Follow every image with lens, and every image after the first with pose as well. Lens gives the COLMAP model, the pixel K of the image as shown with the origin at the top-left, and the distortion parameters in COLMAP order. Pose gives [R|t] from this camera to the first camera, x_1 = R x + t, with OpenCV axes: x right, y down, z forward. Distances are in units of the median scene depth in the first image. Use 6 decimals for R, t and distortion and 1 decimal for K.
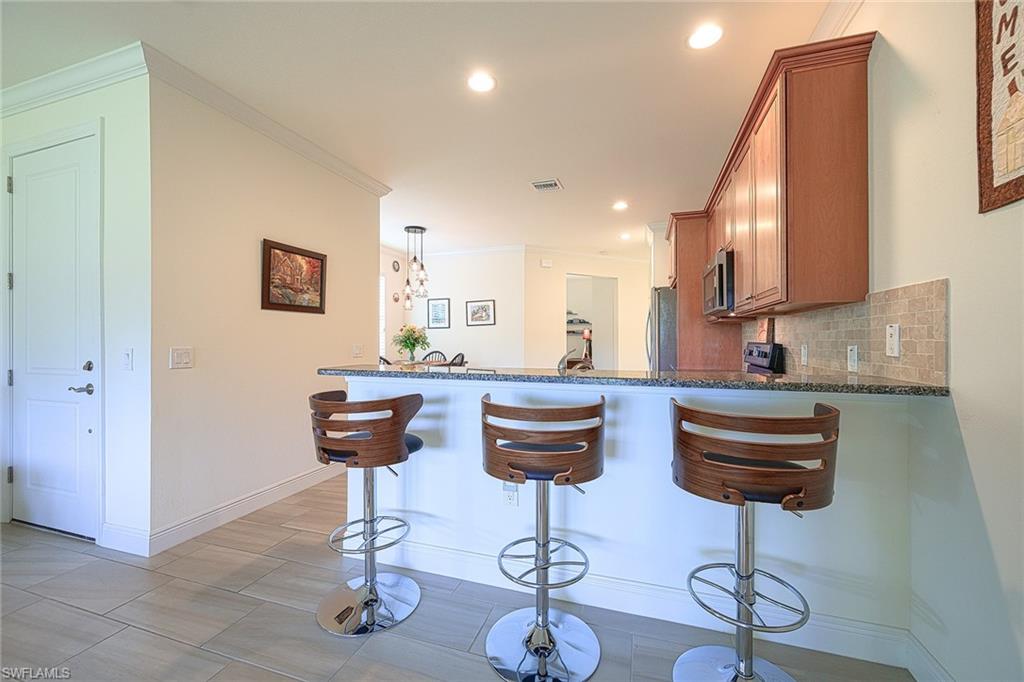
lens RADIAL K [[401.3, 0, 509.1], [0, 401.3, 340.8], [0, 0, 1]] dist [0.001638, 0.000044]
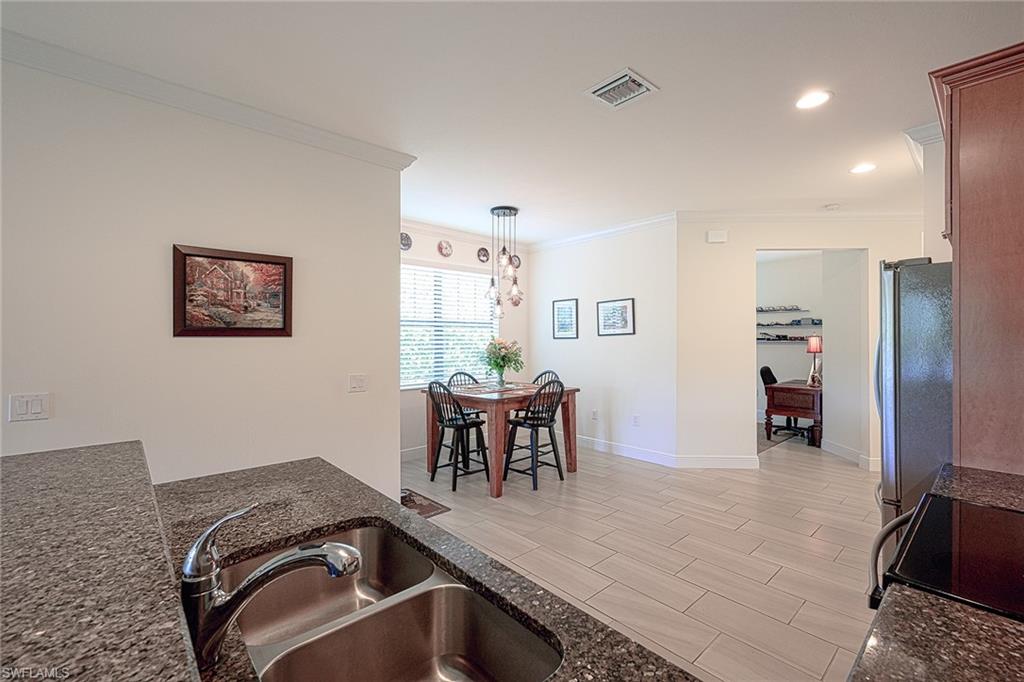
lens RADIAL K [[437.7, 0, 511.5], [0, 437.7, 337.7], [0, 0, 1]] dist [-0.000997, 0.000018]
pose [[0.873239, -0.002377, -0.487287, 0.293066], [-0.000202, 0.999986, -0.005239, -0.060923], [0.487293, 0.004674, 0.873226, 0.489166]]
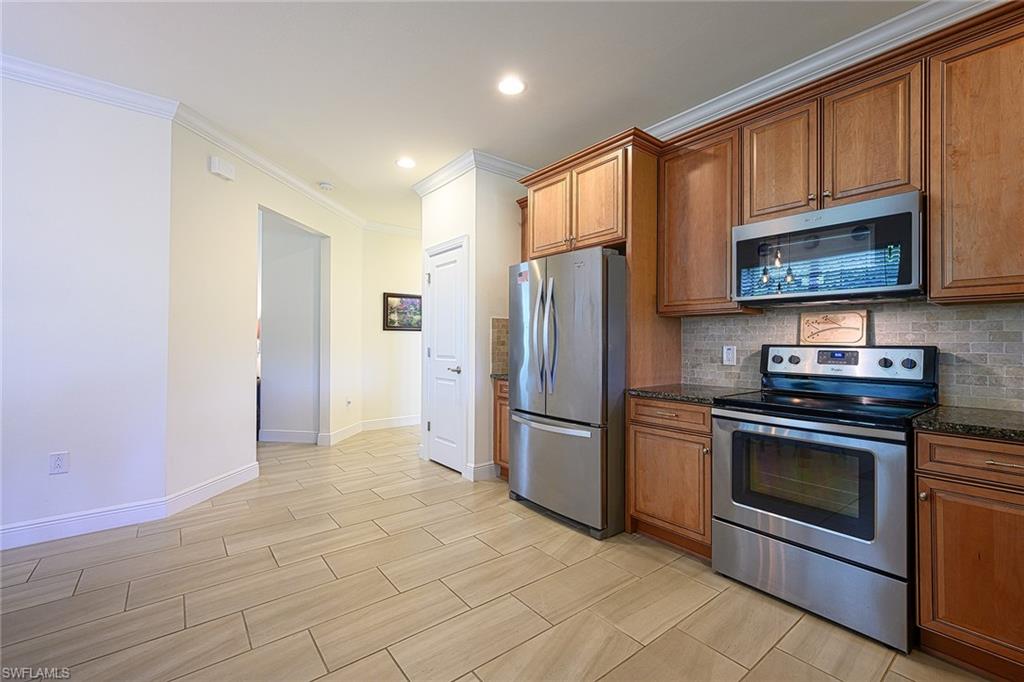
lens RADIAL K [[437.7, 0, 508.1], [0, 437.7, 337.8], [0, 0, 1]] dist [-0.000997, 0.000018]
pose [[0.553421, 0.007370, 0.832869, -0.272798], [-0.002194, 0.999970, -0.007392, -0.000723], [-0.832899, 0.002264, 0.553421, 0.930539]]
